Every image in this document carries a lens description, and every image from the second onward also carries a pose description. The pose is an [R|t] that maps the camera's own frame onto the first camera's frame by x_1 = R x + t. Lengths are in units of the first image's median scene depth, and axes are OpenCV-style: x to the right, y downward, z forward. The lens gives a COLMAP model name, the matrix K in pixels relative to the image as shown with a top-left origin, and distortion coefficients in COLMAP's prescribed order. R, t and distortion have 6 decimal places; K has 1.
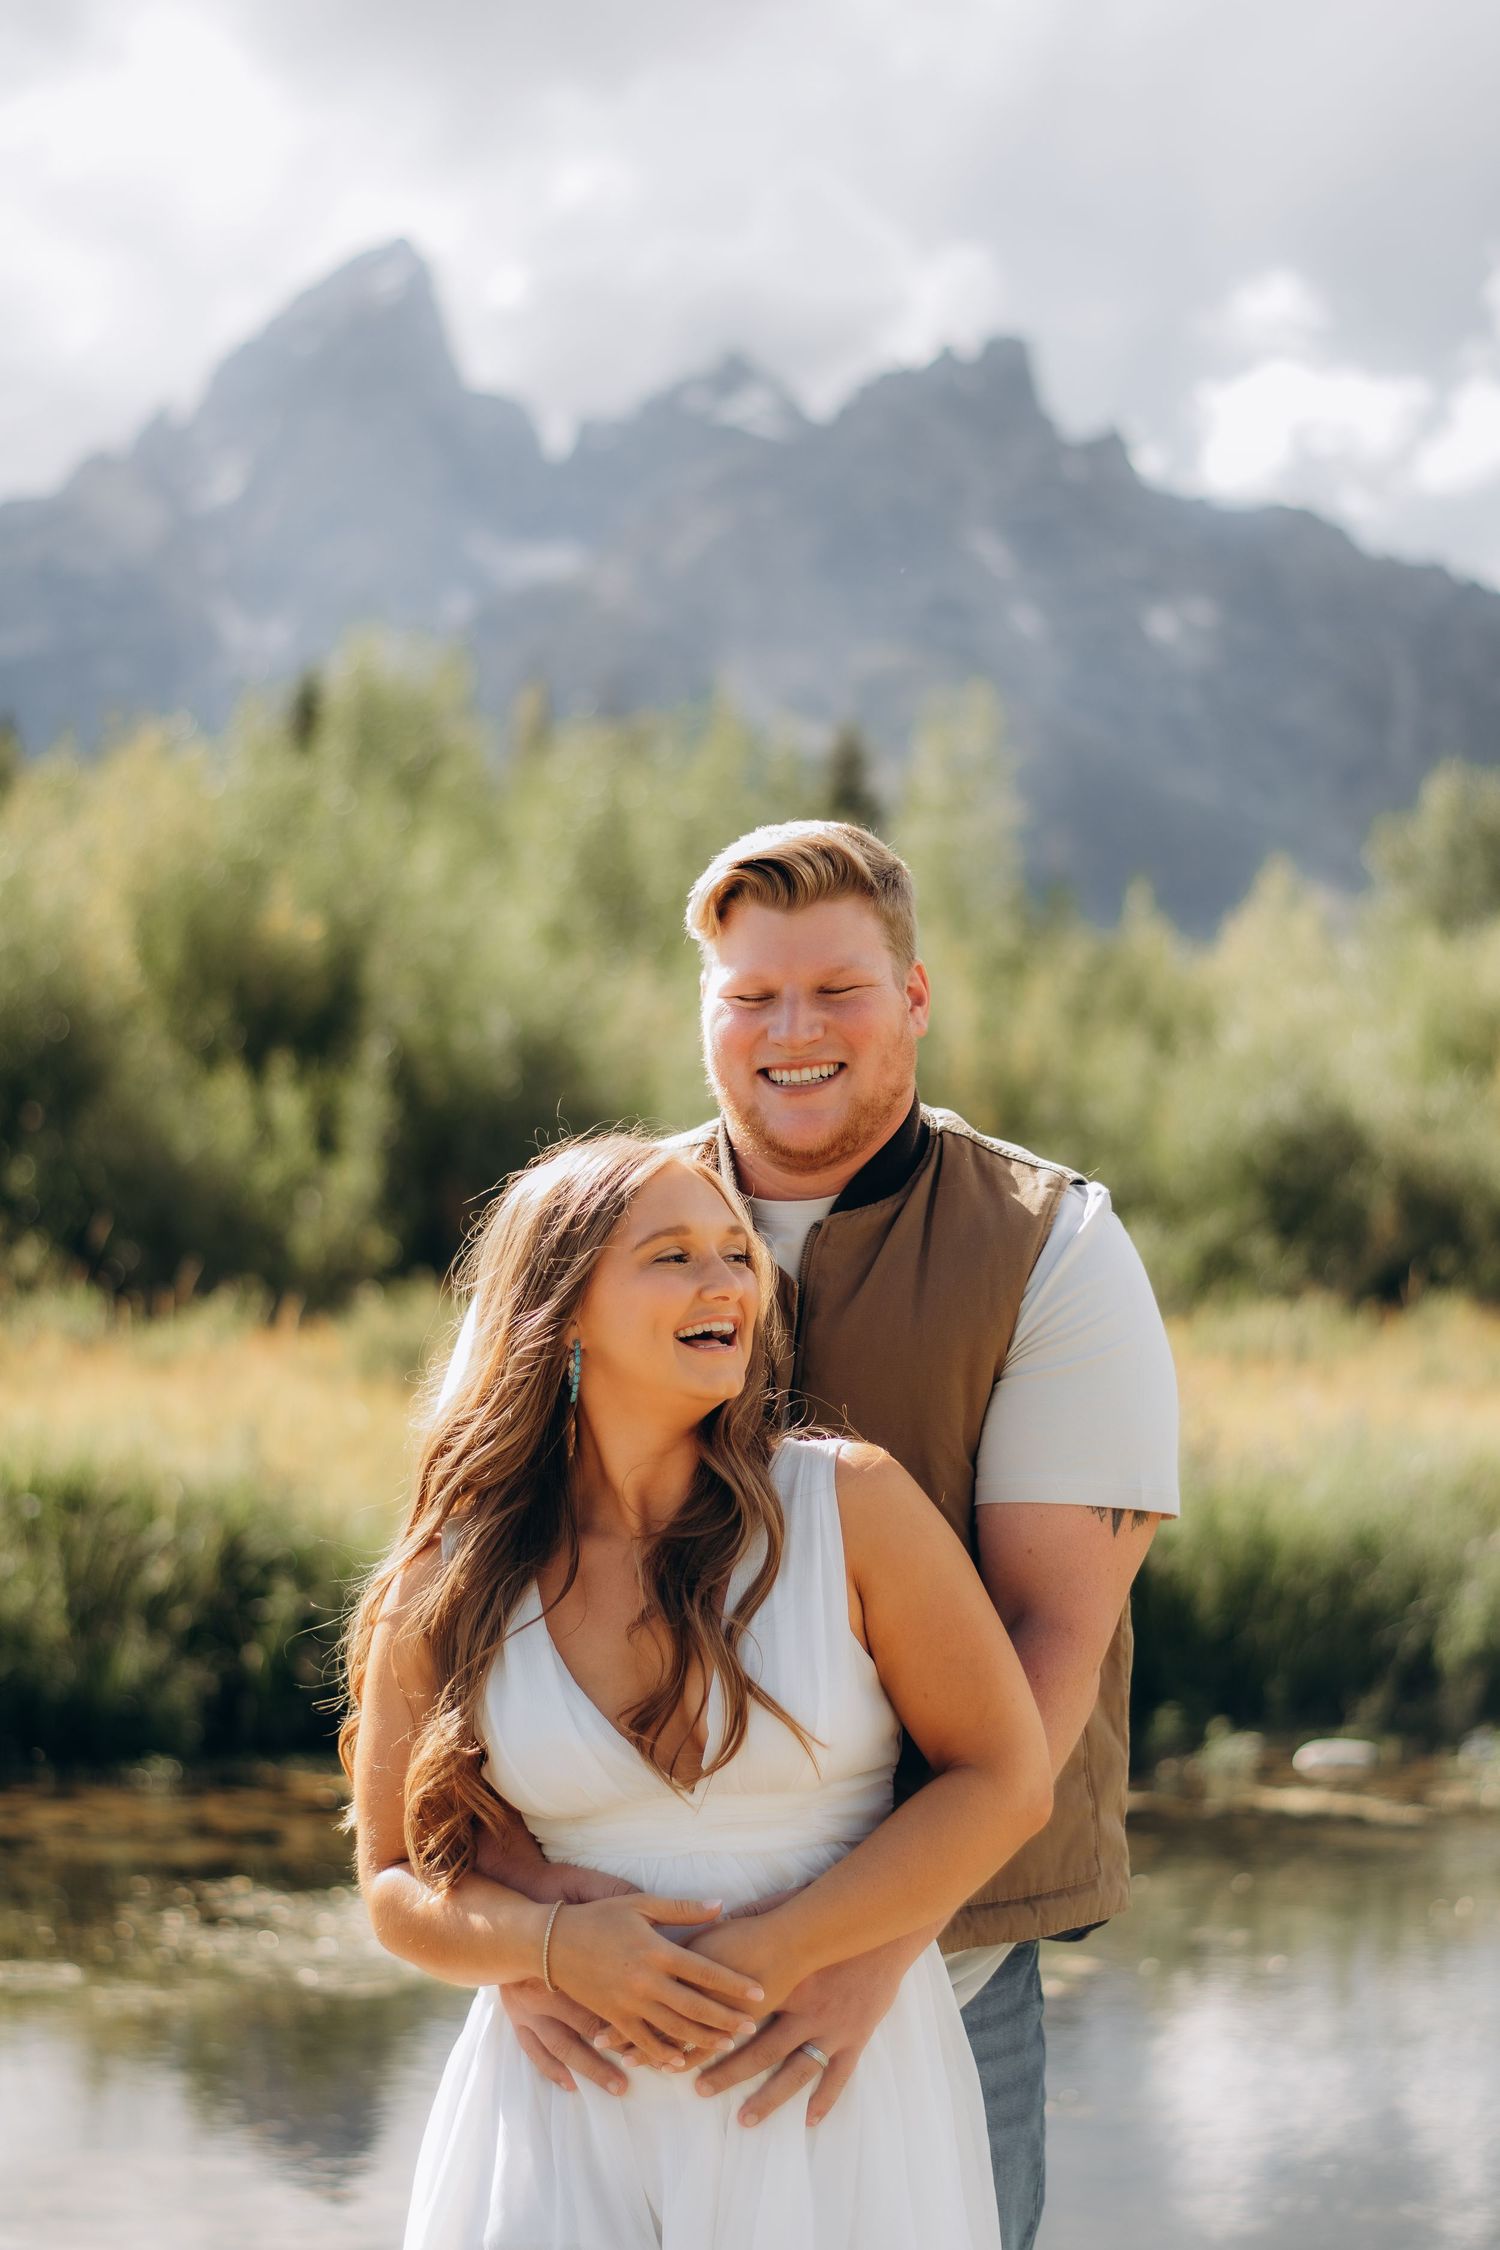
lens RADIAL K [[4669.5, 0, 815.7], [0, 4669.5, 1122.2], [0, 0, 1]] dist [0.637816, -9.436969]
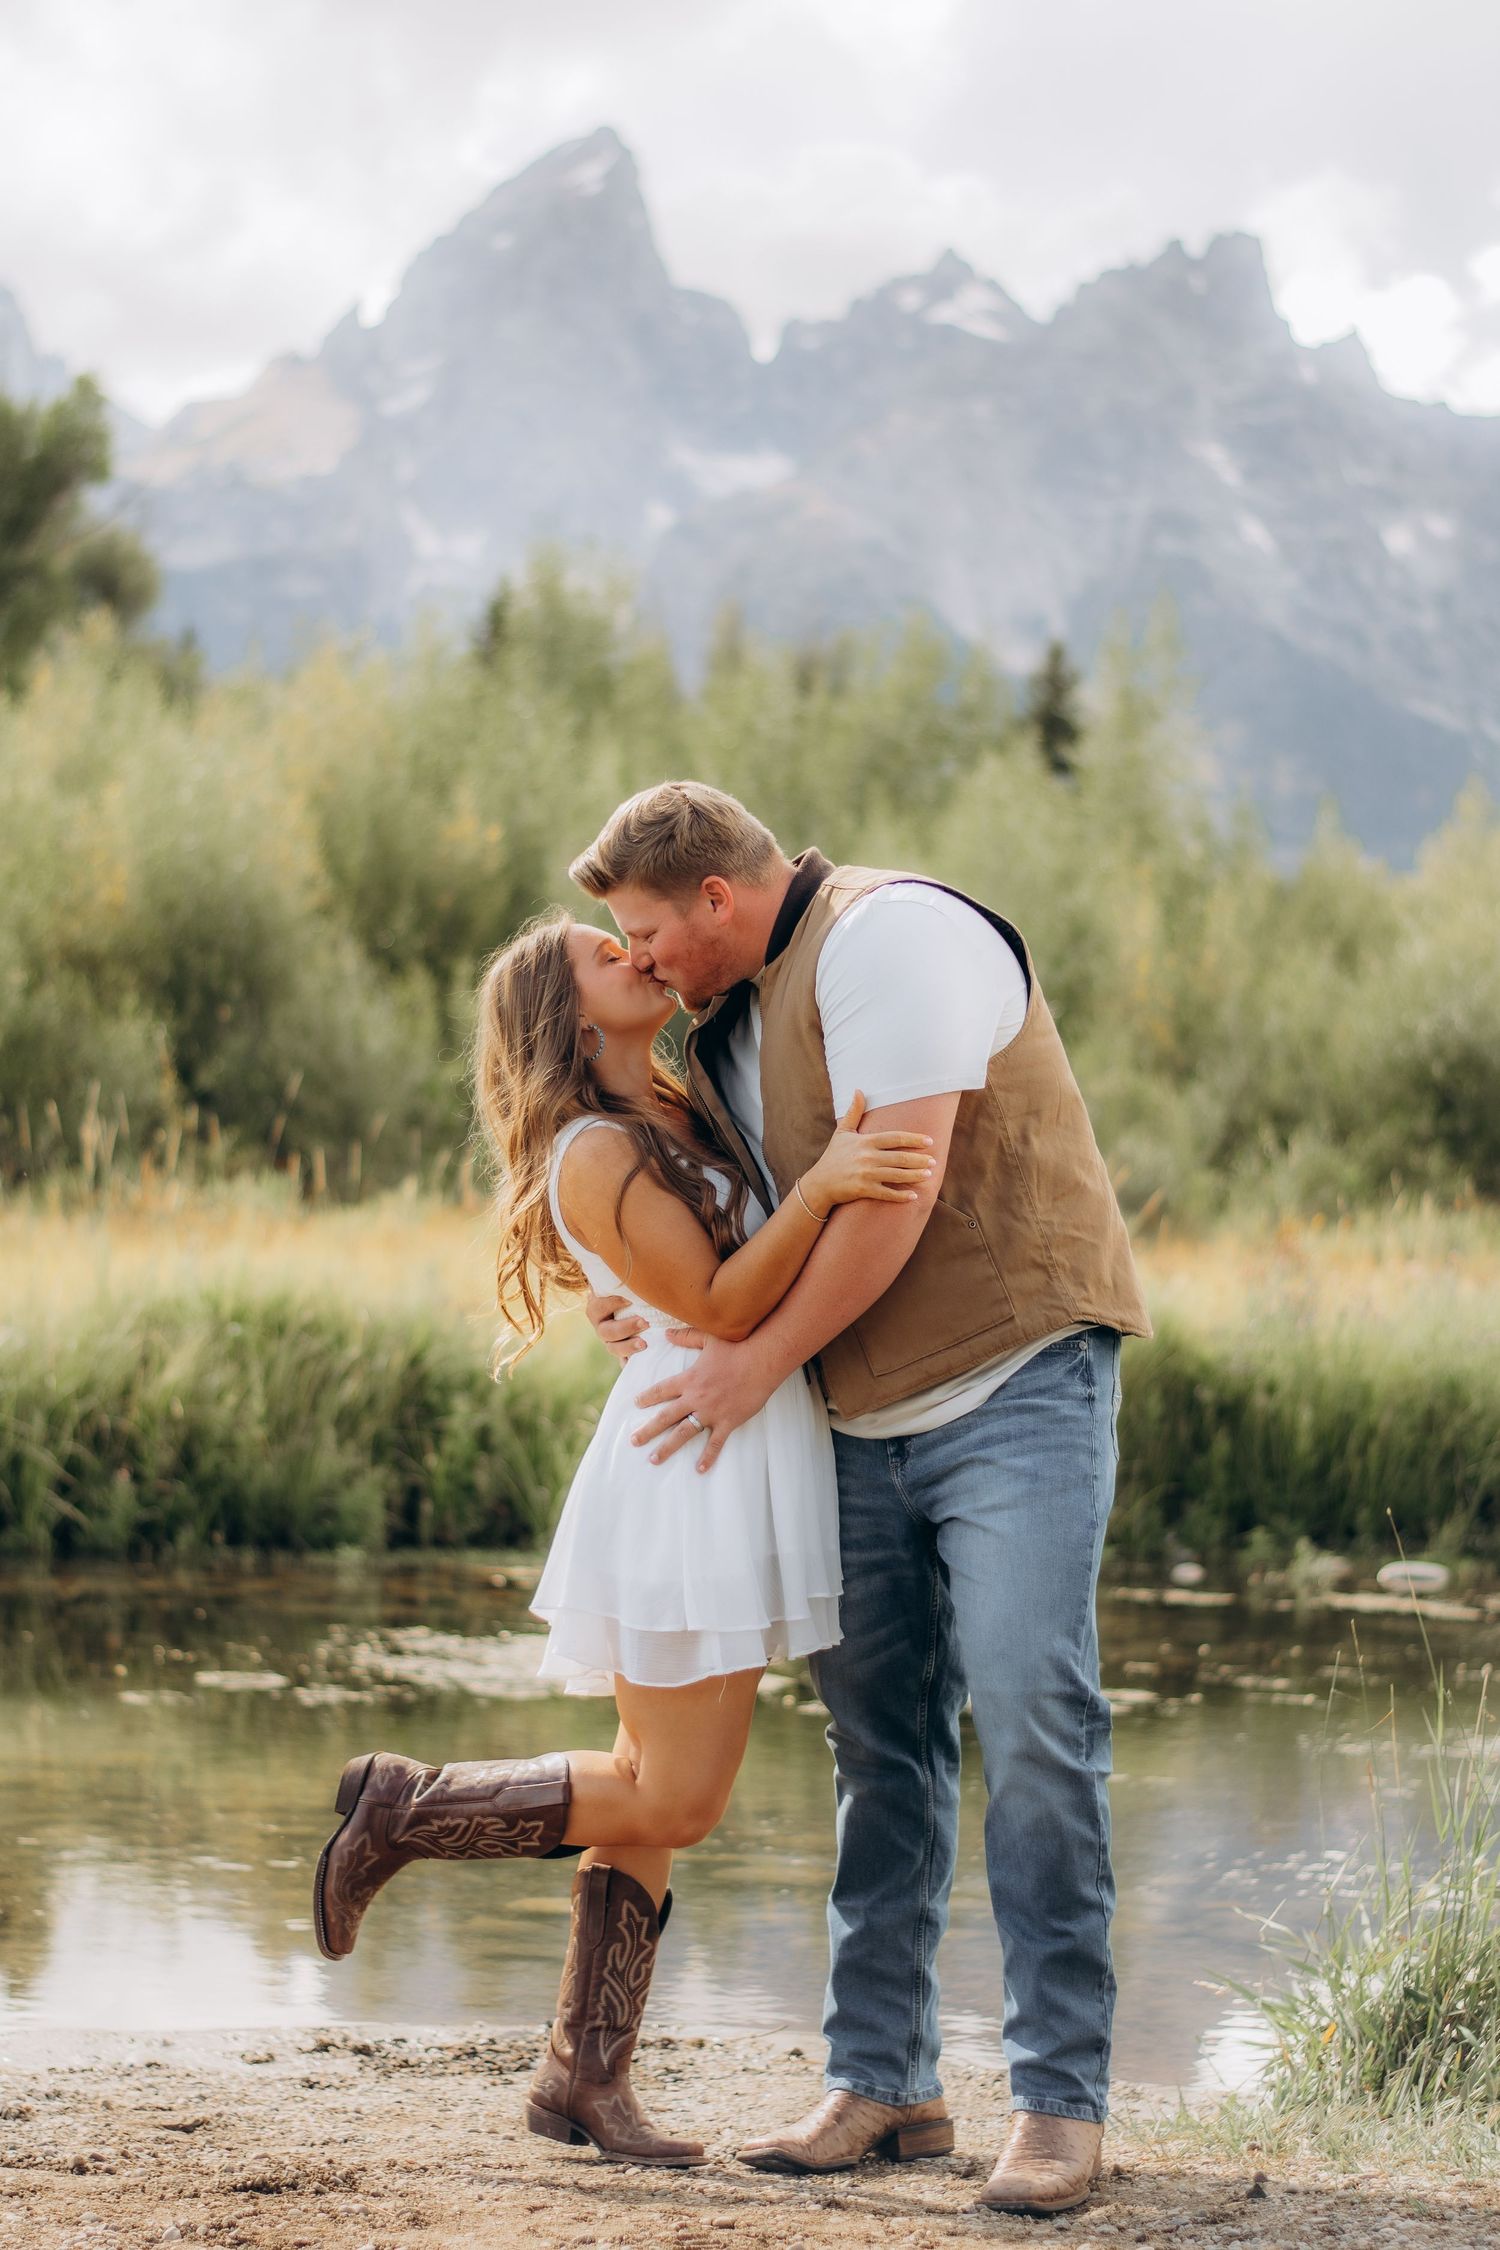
lens RADIAL K [[5028.4, 0, 750.0], [0, 5028.4, 1125.0], [0, 0, 1]] dist [0.104065, -0.051630]
pose [[0.998347, 0.009903, -0.056619, 0.019979], [-0.009301, 0.999897, 0.010896, 0.017977], [0.056721, -0.010351, 0.998336, -0.165421]]
